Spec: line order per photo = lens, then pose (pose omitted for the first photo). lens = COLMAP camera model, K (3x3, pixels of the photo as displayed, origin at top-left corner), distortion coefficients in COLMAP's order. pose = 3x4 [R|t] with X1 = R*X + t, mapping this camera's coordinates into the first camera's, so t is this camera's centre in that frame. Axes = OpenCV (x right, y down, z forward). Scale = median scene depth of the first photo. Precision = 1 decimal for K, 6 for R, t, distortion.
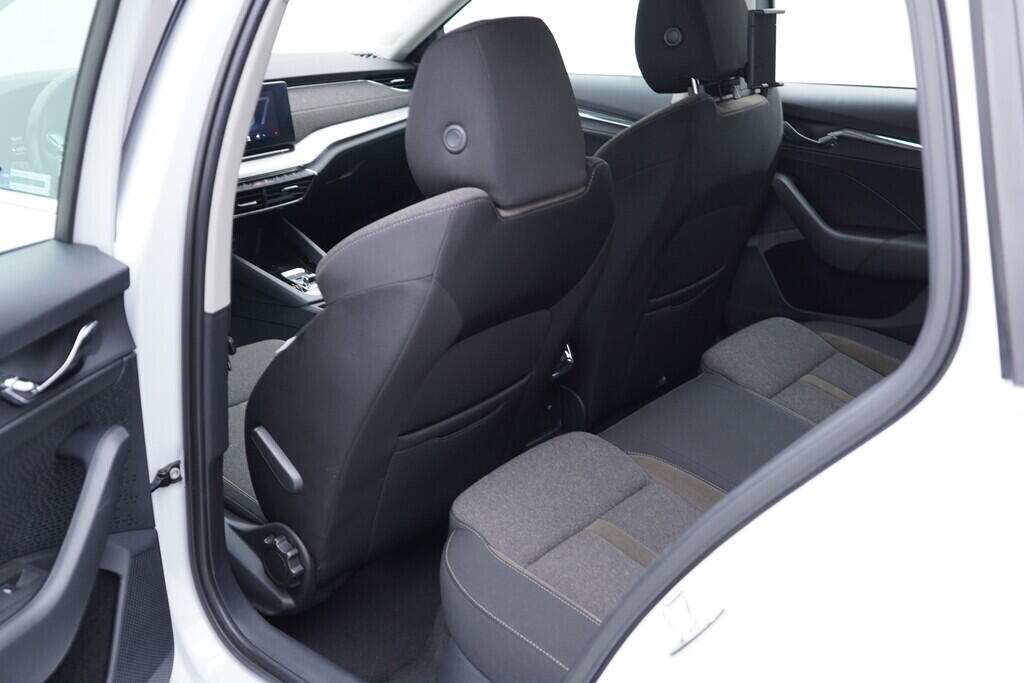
lens RADIAL K [[1066.6, 0, 515.0], [0, 1066.6, 337.4], [0, 0, 1]] dist [0.005557, 0.000000]
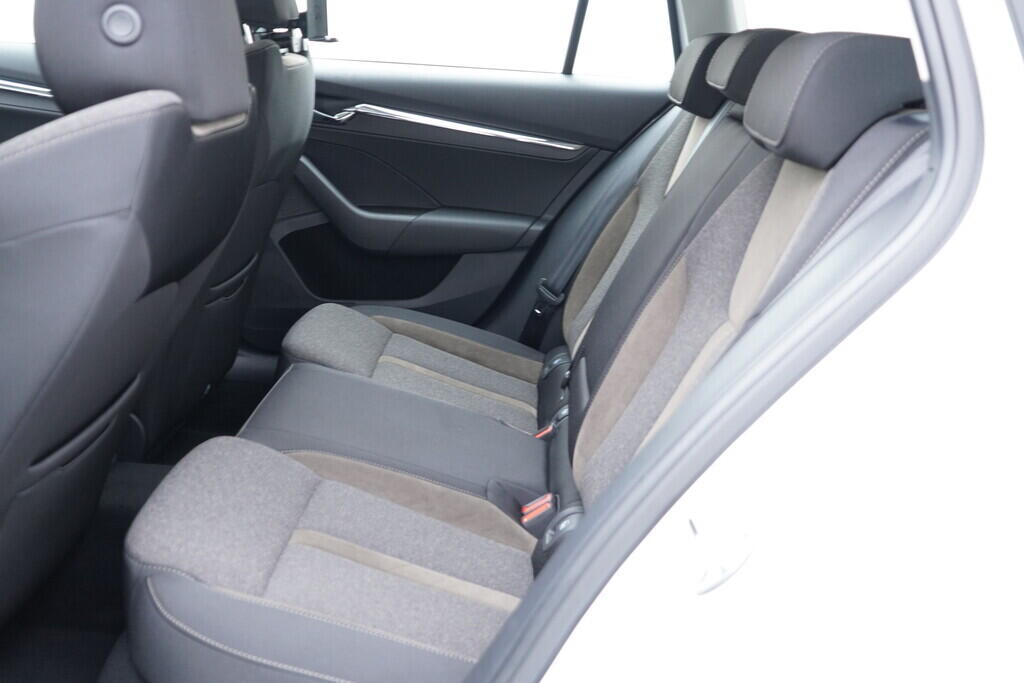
lens RADIAL K [[1066.6, 0, 509.3], [0, 1066.6, 336.8], [0, 0, 1]] dist [0.005557, 0.000000]
pose [[0.790920, -0.096867, 0.604204, -0.275463], [0.128074, 0.991727, -0.008657, 0.055893], [-0.598367, 0.084229, 0.796782, 0.261232]]
